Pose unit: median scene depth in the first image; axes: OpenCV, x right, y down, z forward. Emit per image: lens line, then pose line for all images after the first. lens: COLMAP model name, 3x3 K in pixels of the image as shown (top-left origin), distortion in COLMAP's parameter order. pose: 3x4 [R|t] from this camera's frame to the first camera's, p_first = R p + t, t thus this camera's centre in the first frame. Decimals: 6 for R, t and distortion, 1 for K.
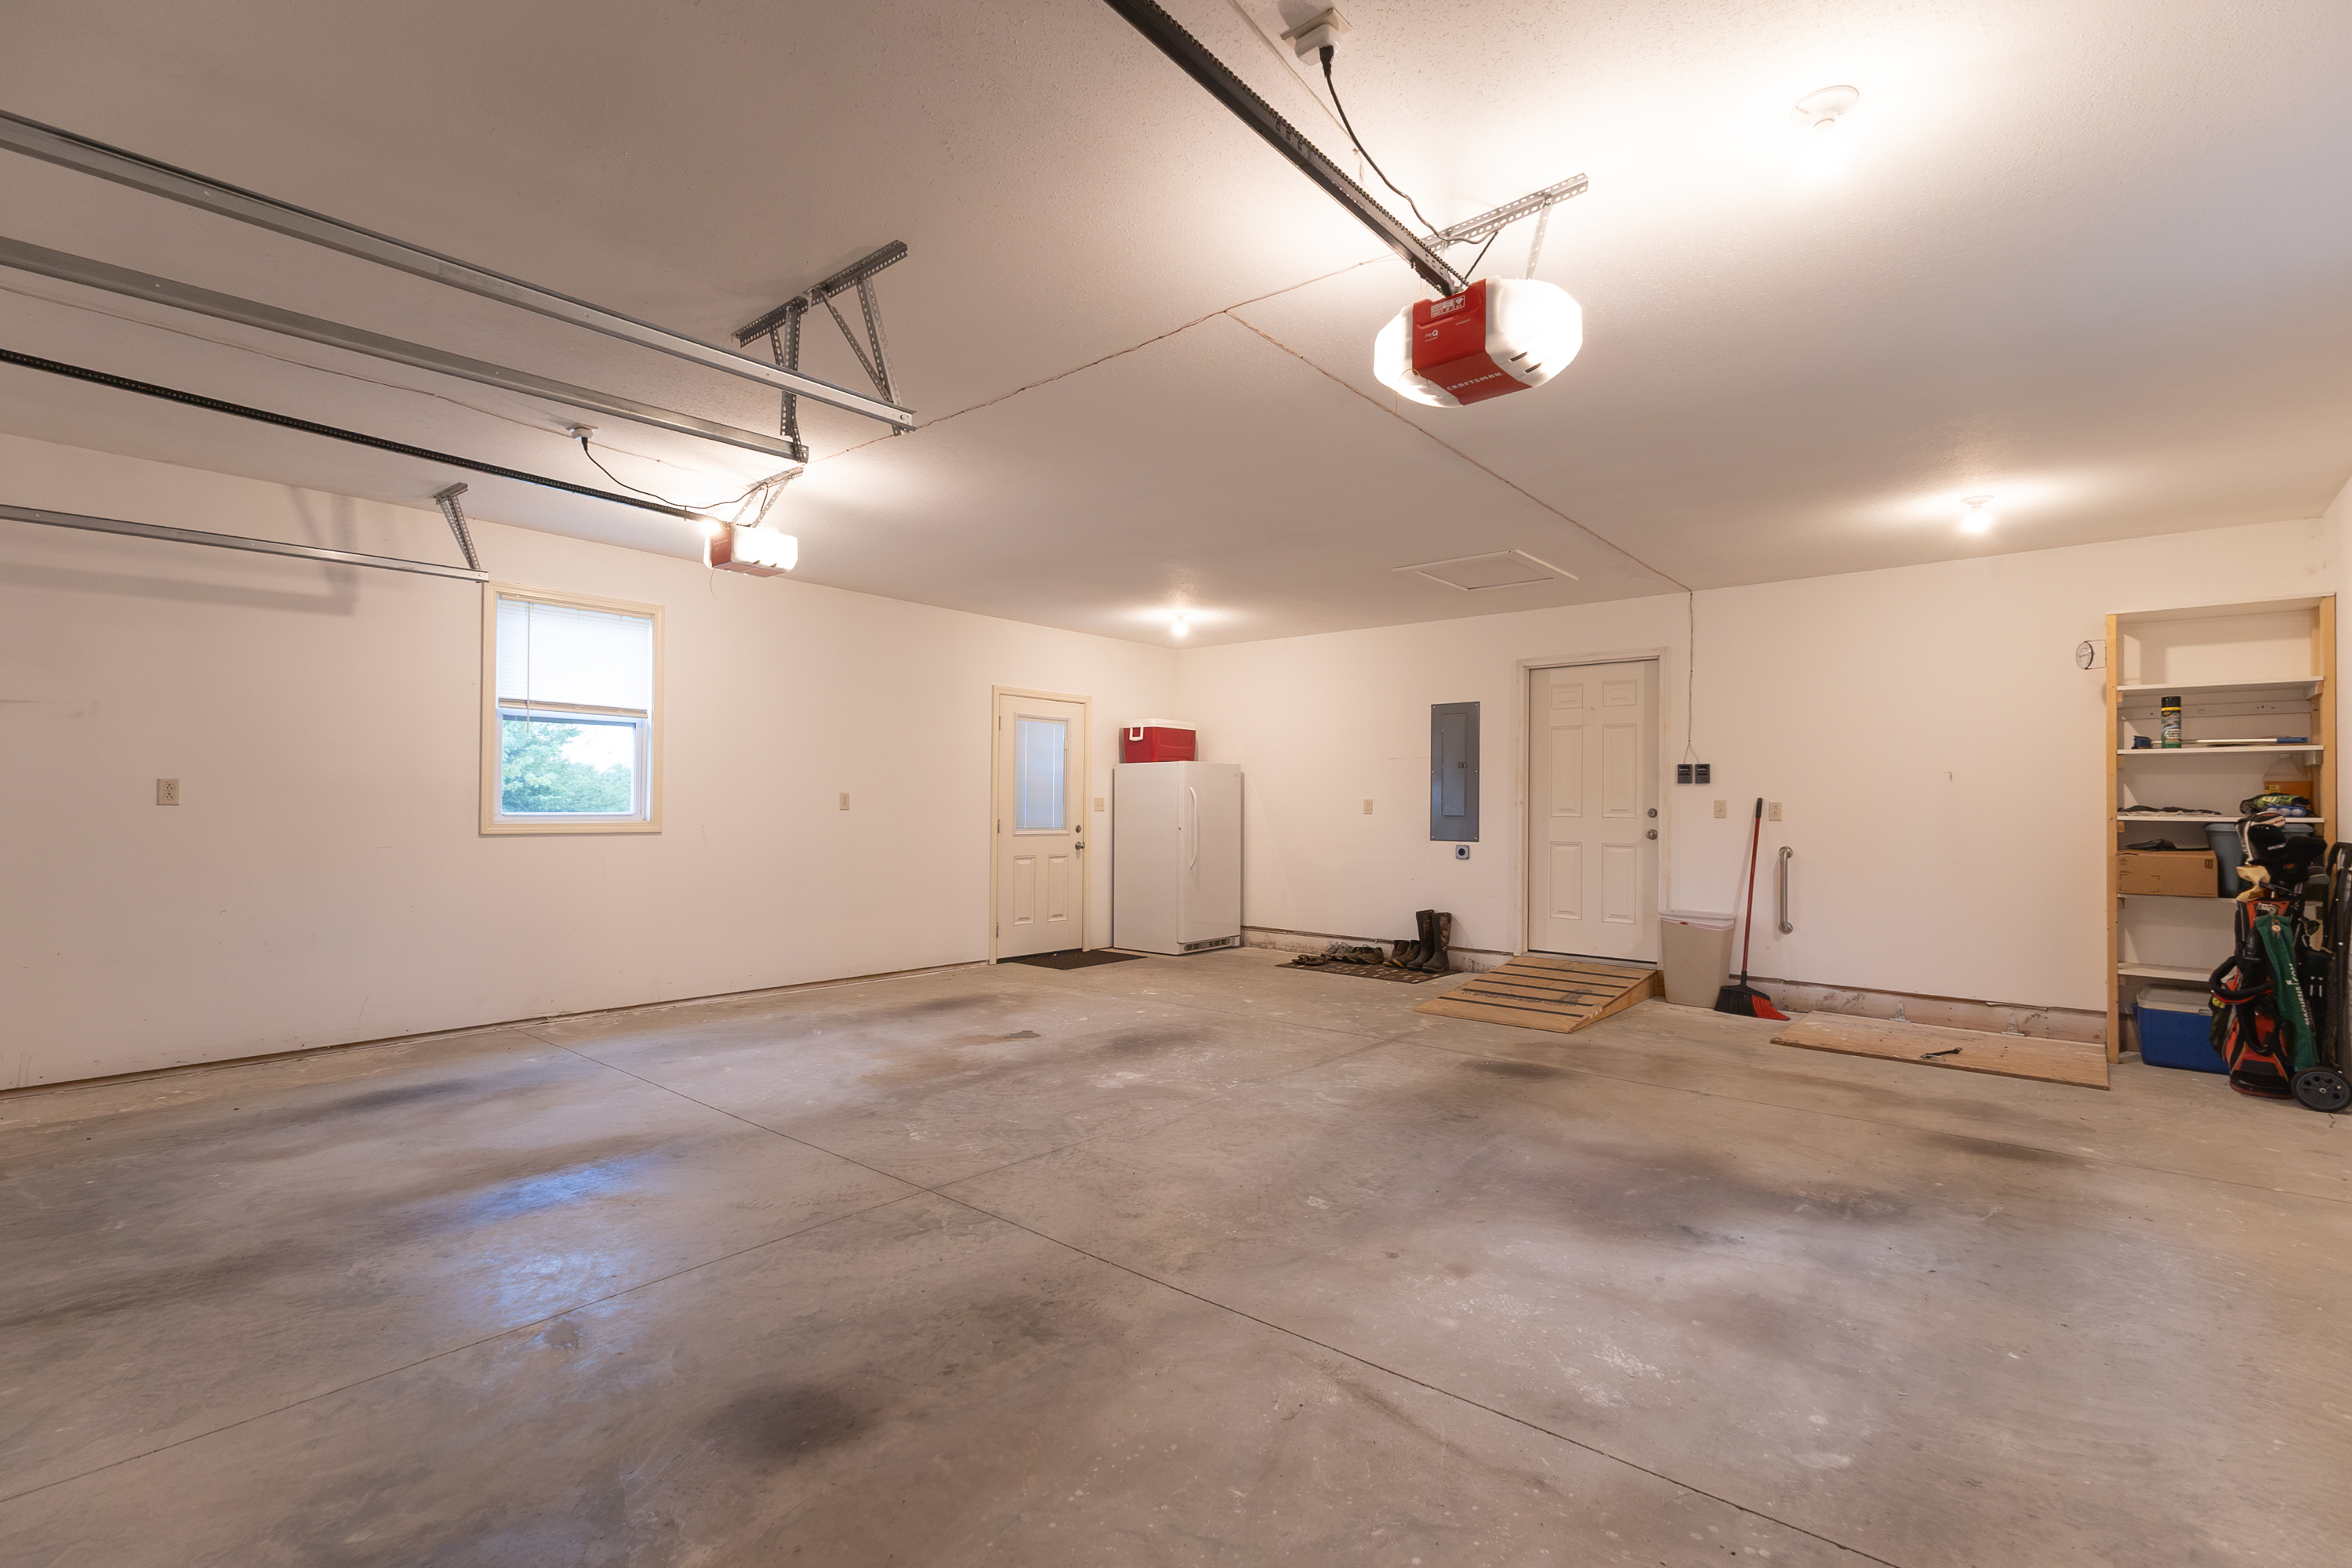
lens RADIAL K [[1076.0, 0, 1177.8], [0, 1076.0, 788.1], [0, 0, 1]] dist [0.026975, -0.005272]
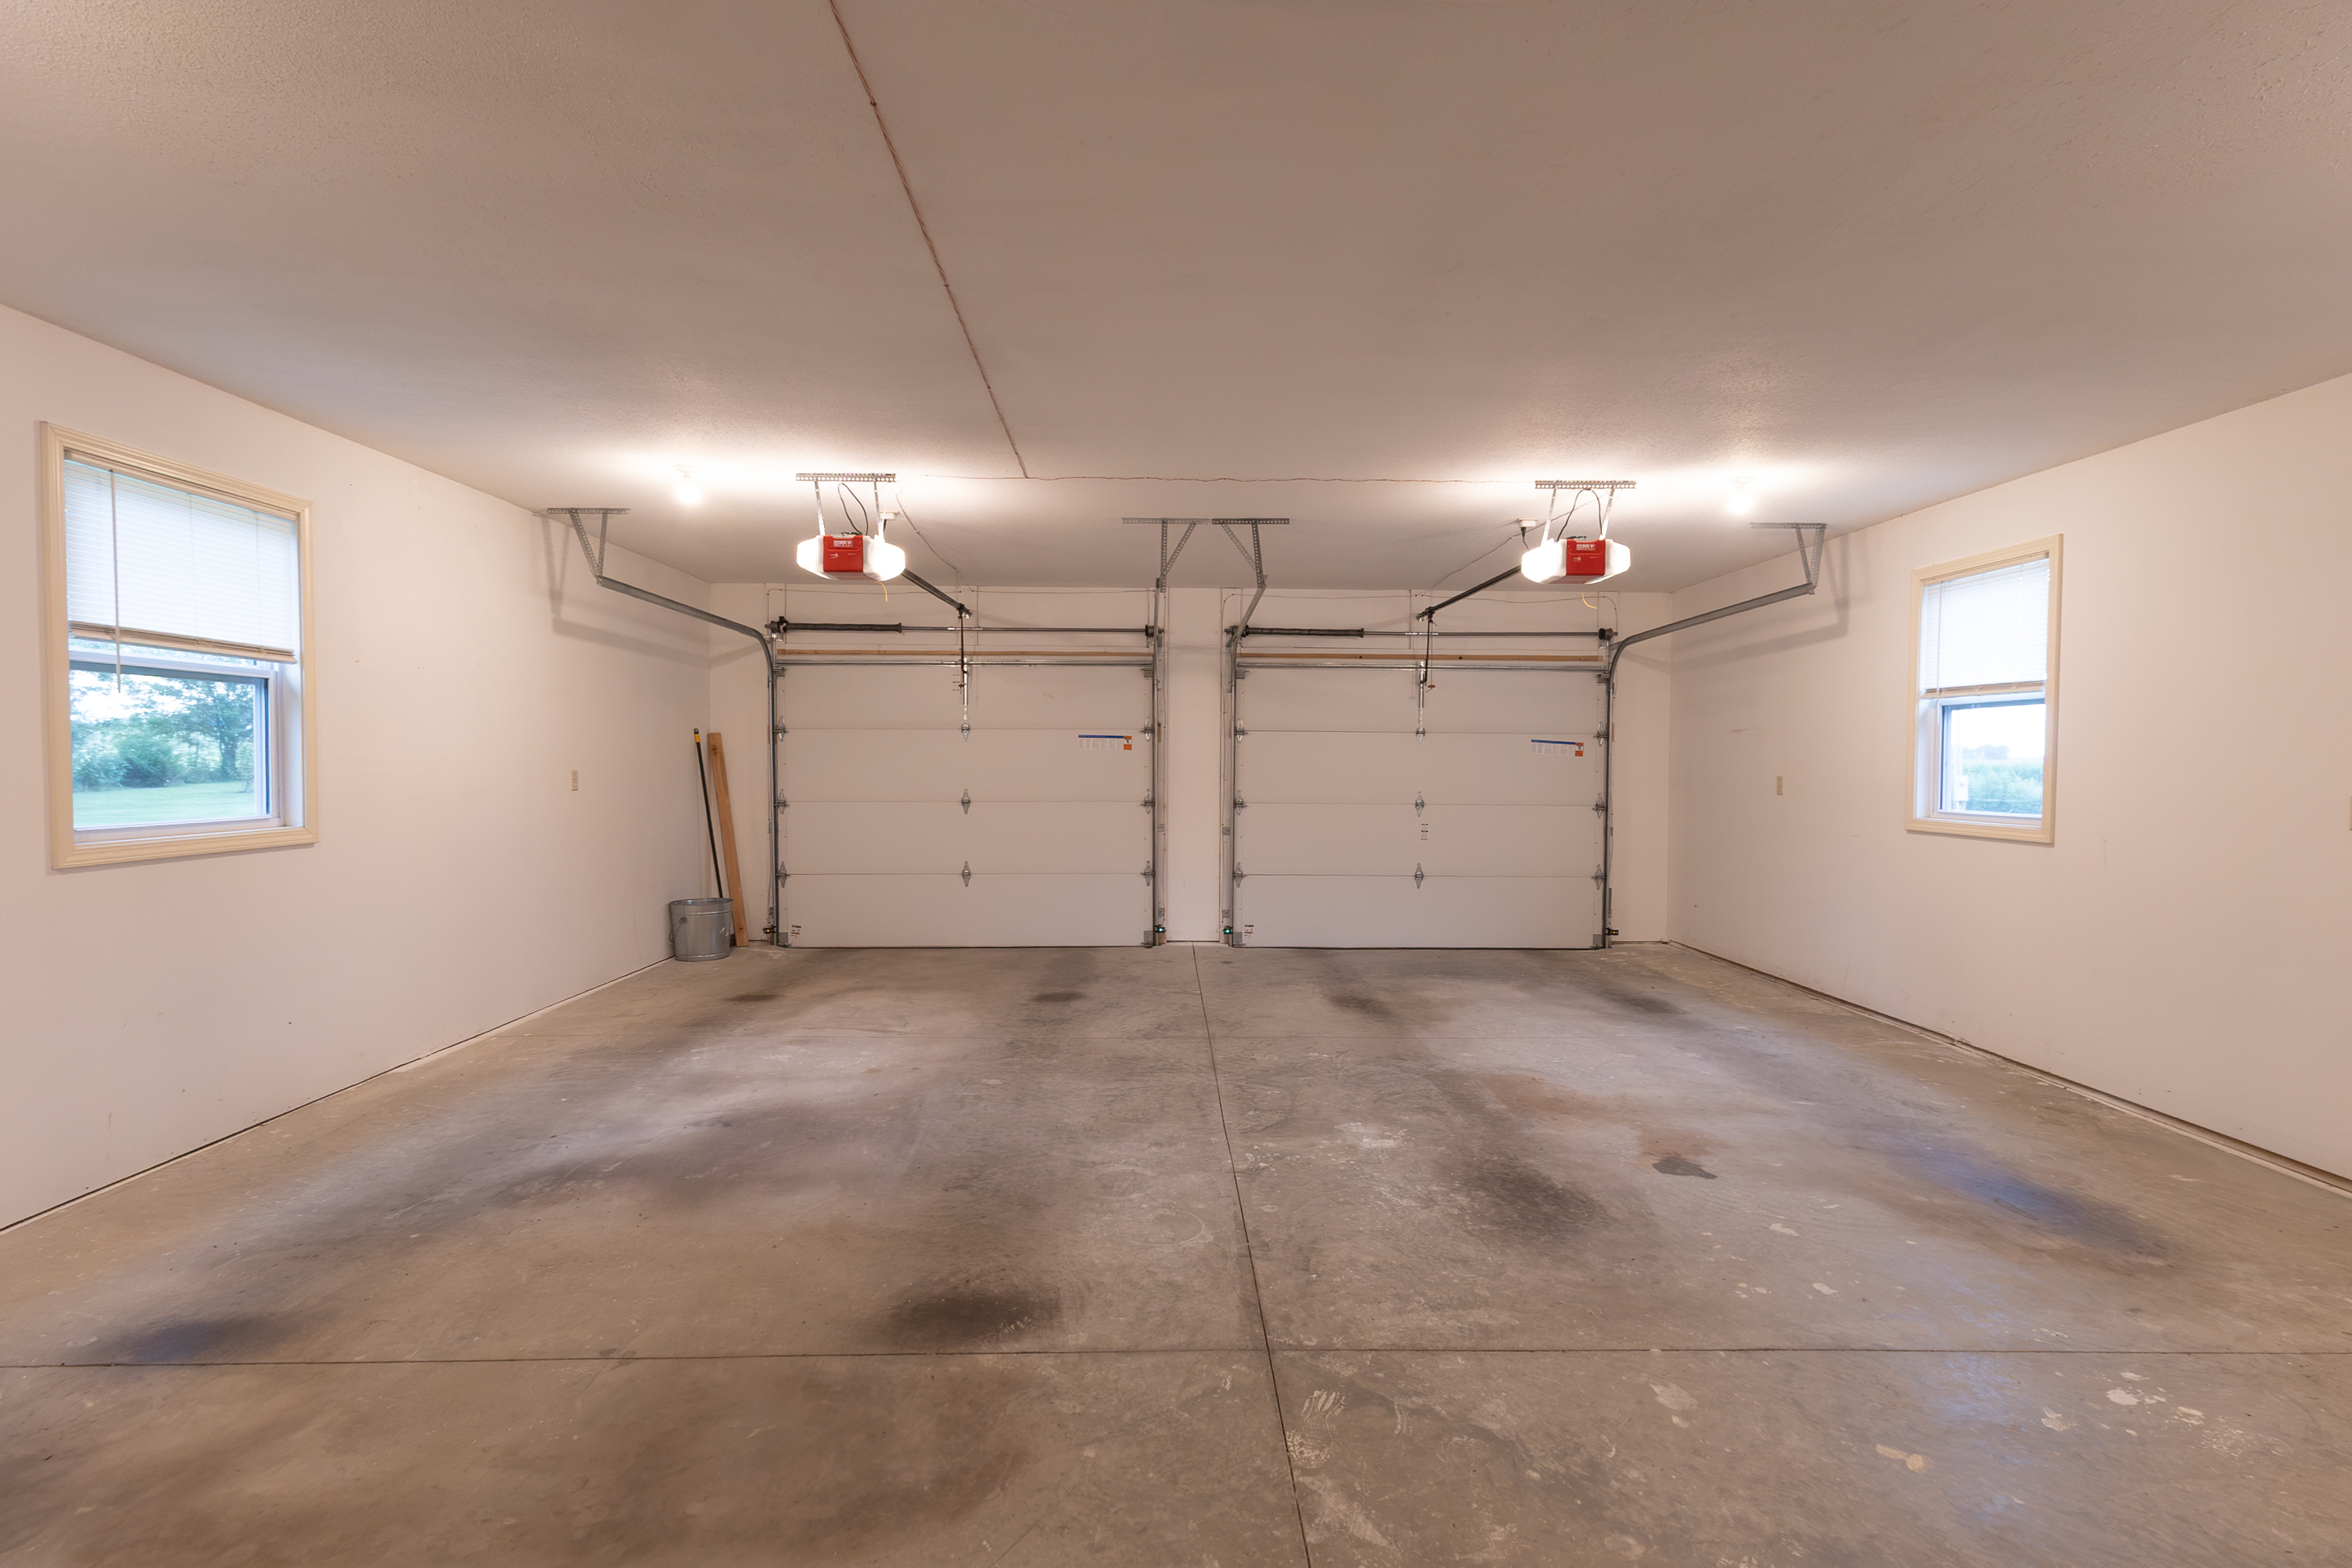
lens RADIAL K [[1076.0, 0, 1177.8], [0, 1076.0, 788.1], [0, 0, 1]] dist [0.026975, -0.005272]
pose [[-0.745073, 0.003593, -0.666973, 0.787126], [0.001325, 0.999991, 0.003907, -0.000079], [0.666982, 0.002027, -0.745071, 1.969909]]
